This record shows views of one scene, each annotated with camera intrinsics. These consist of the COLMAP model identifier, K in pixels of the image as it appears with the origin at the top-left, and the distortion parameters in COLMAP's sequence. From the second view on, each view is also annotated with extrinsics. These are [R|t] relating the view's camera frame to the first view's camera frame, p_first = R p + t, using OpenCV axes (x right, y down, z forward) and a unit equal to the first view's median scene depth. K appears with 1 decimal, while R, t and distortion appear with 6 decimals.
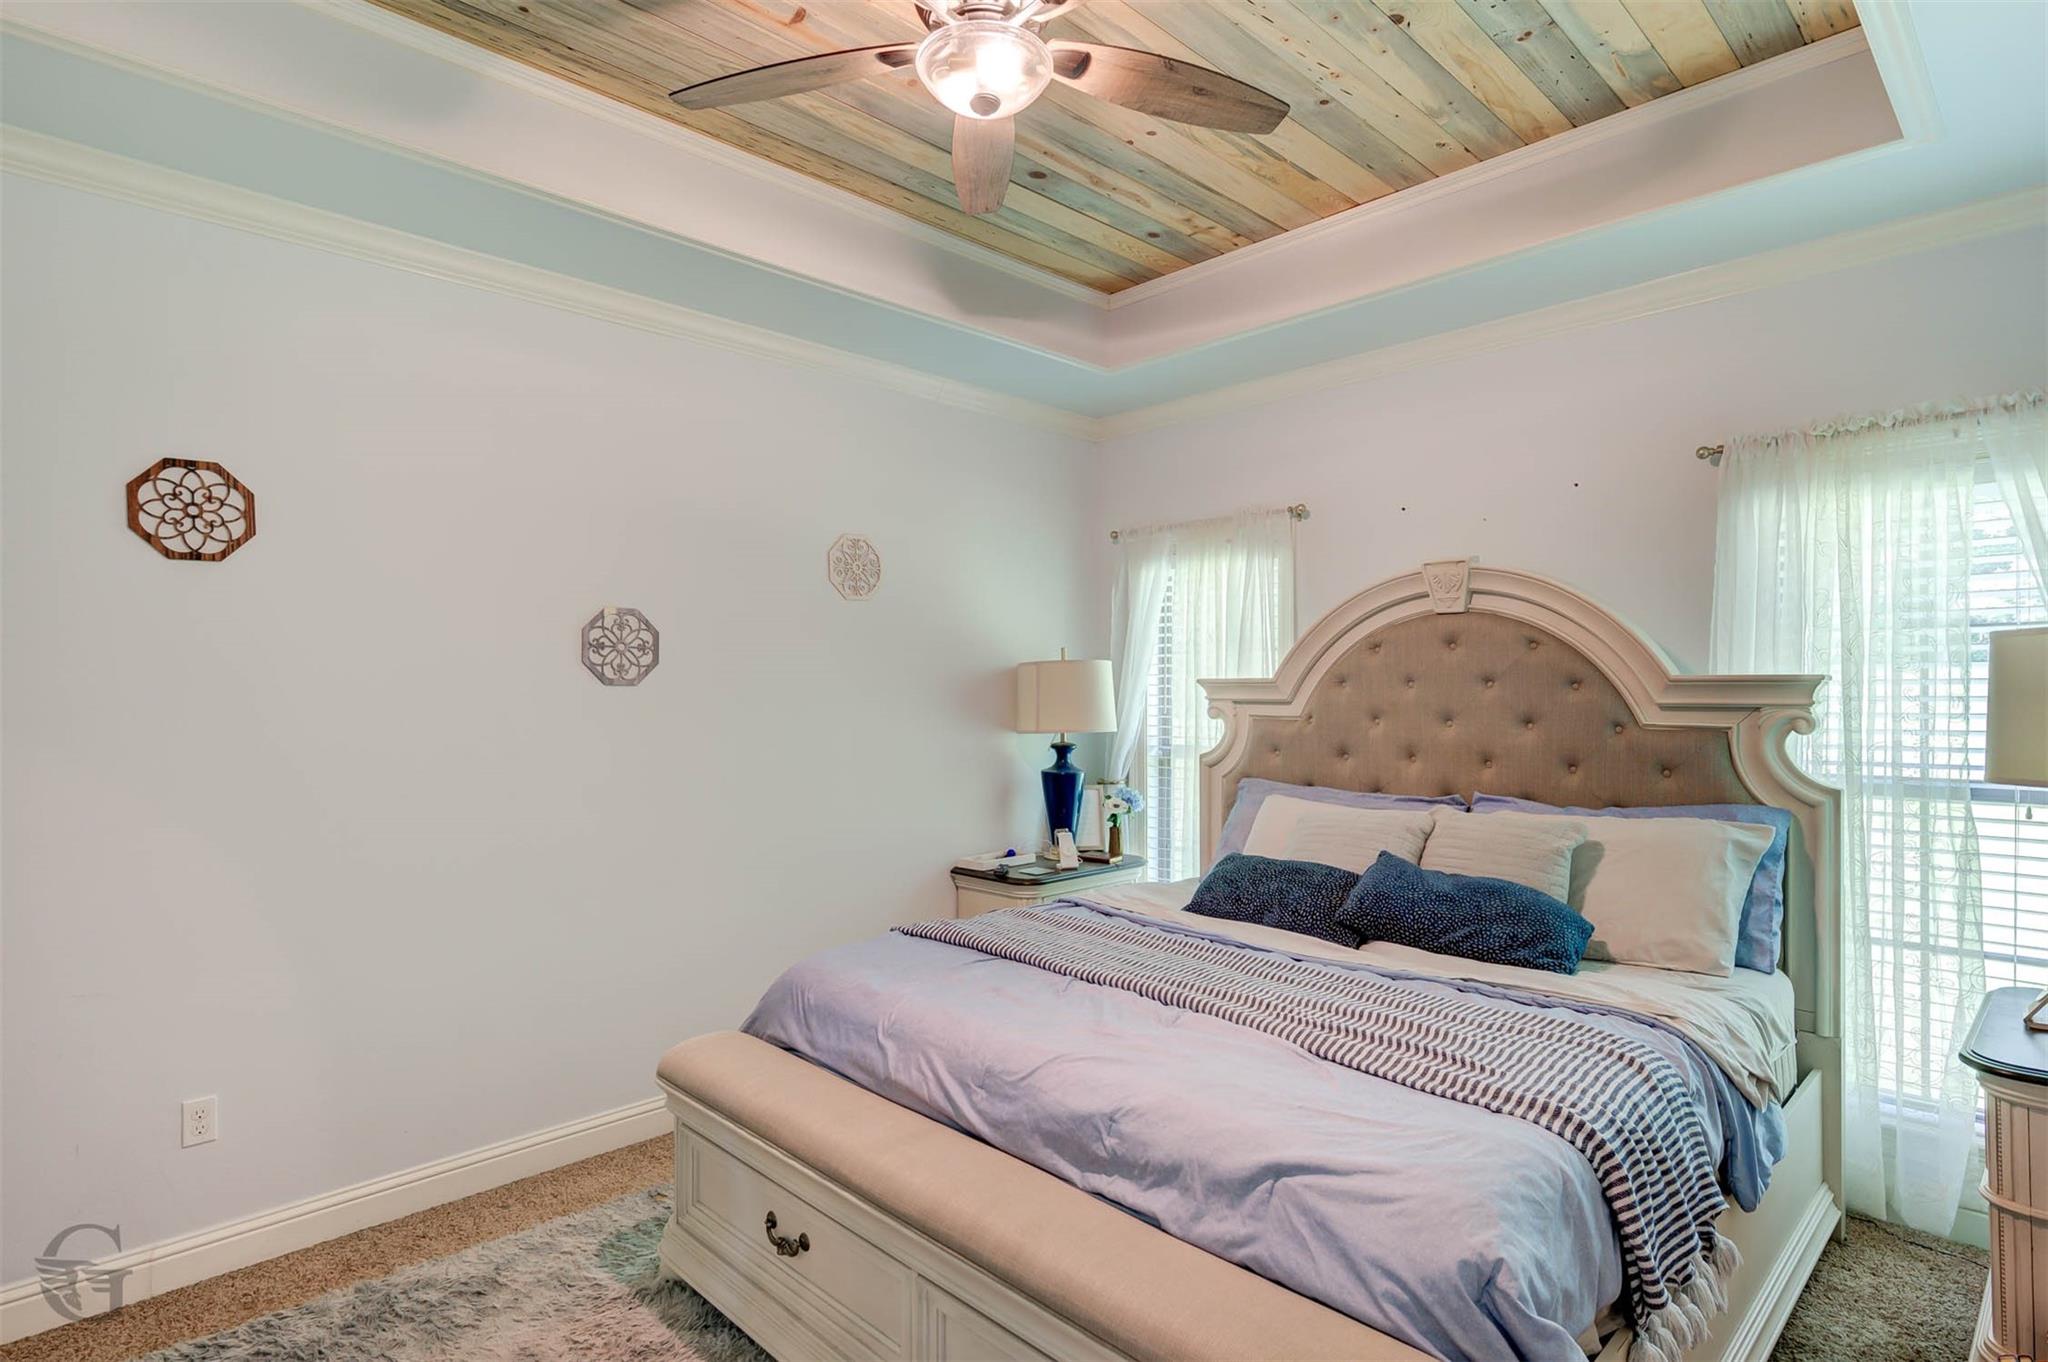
lens RADIAL K [[1059.5, 0, 1029.7], [0, 1059.5, 682.2], [0, 0, 1]] dist [0.019509, -0.001217]
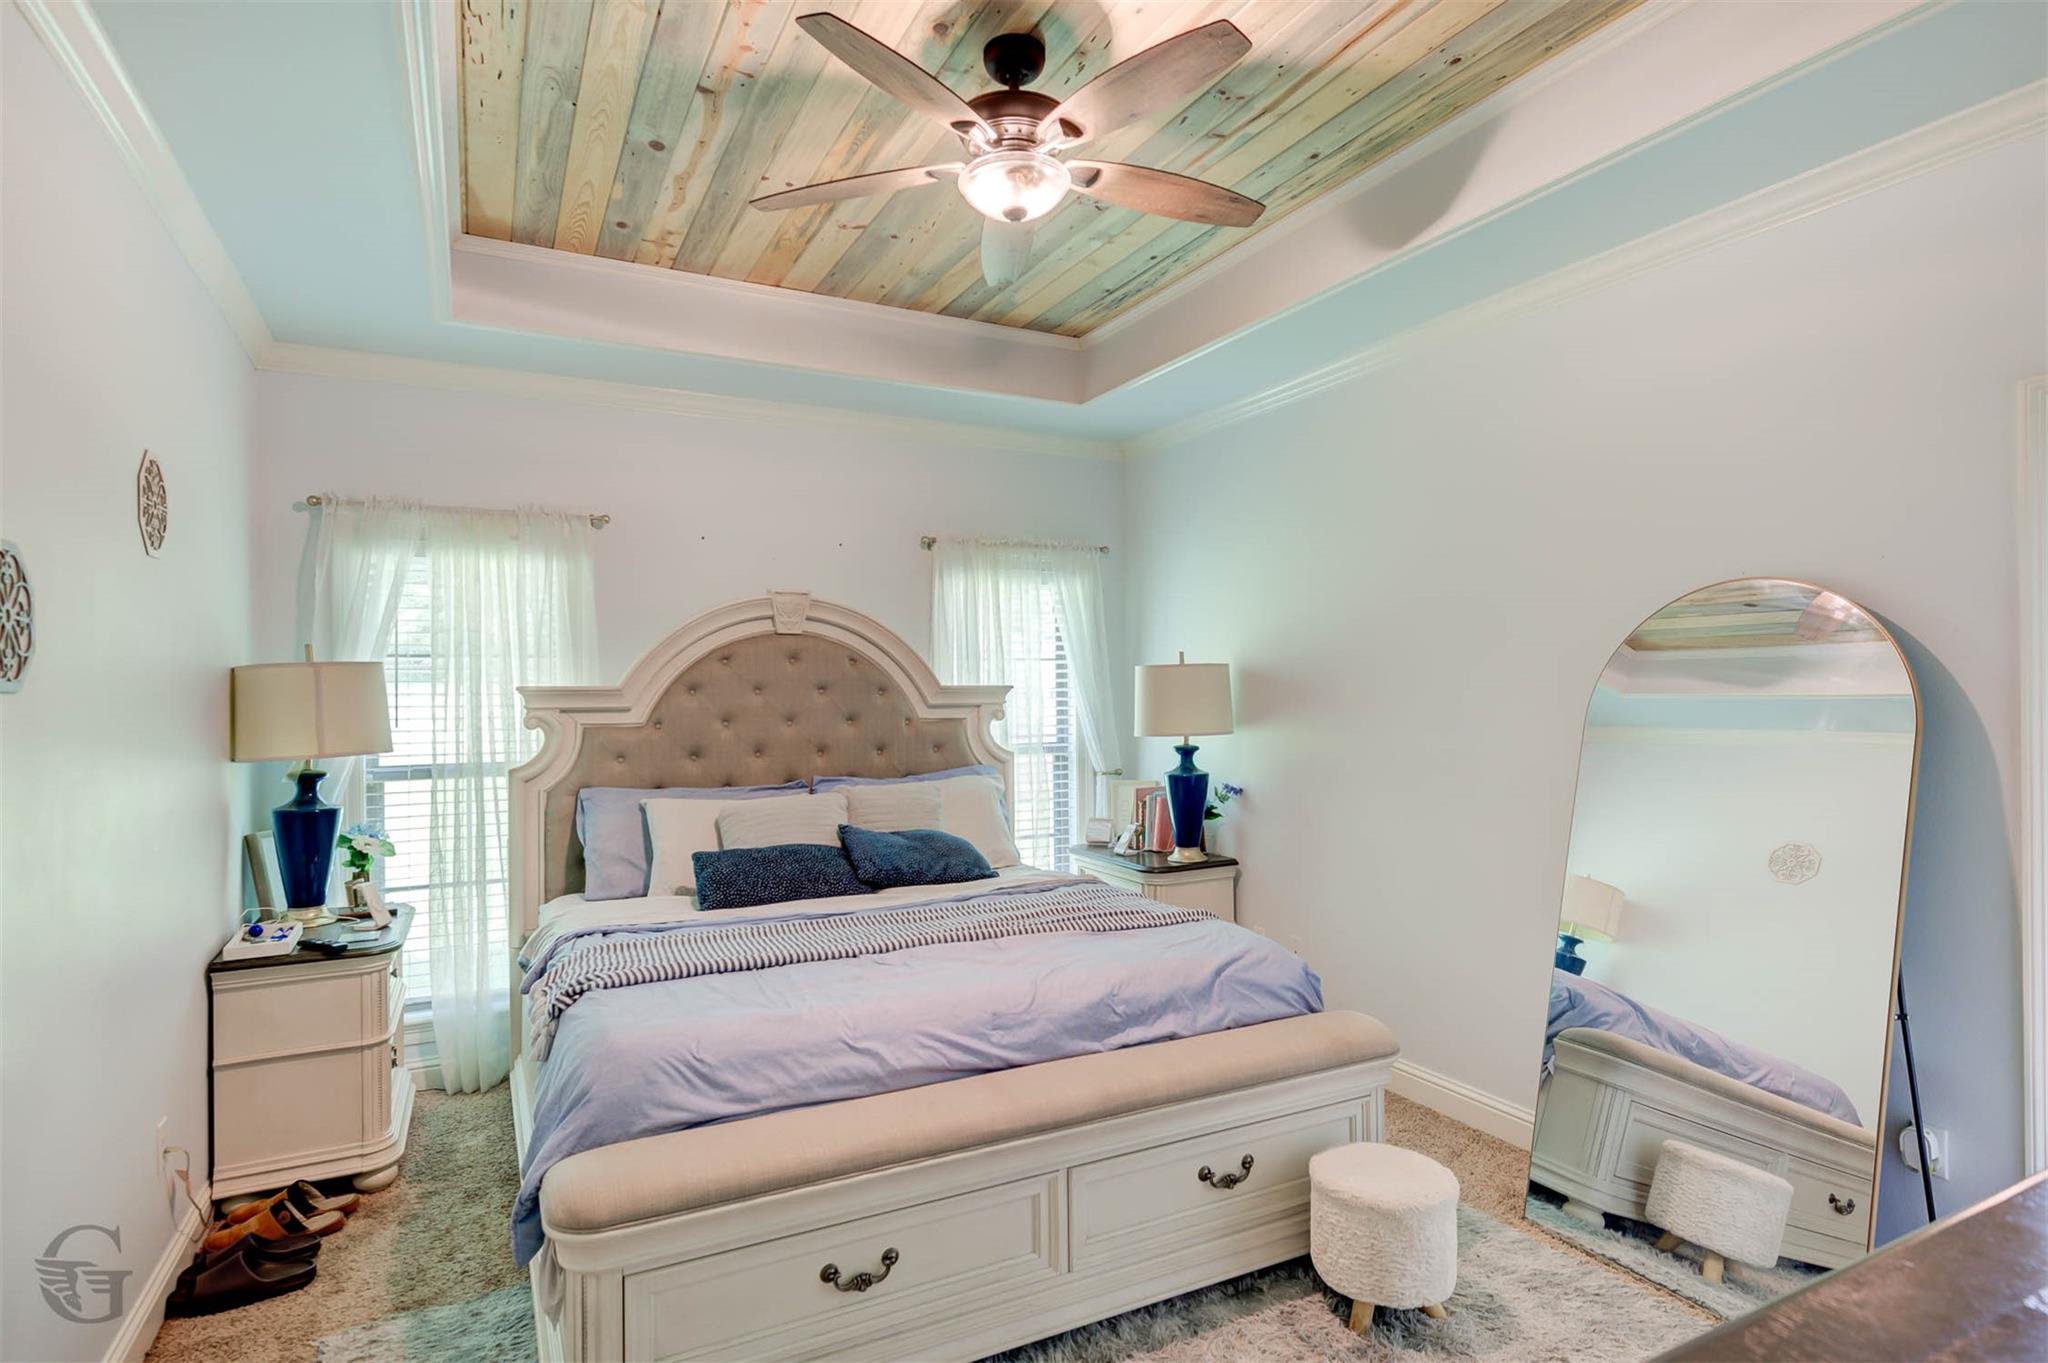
lens RADIAL K [[1059.5, 0, 1027.4], [0, 1059.5, 685.7], [0, 0, 1]] dist [0.019509, -0.001217]
pose [[0.297318, 0.006093, 0.954759, -0.833229], [0.003894, 0.999964, -0.007595, 0.006566], [-0.954770, 0.005976, 0.297284, 0.438814]]
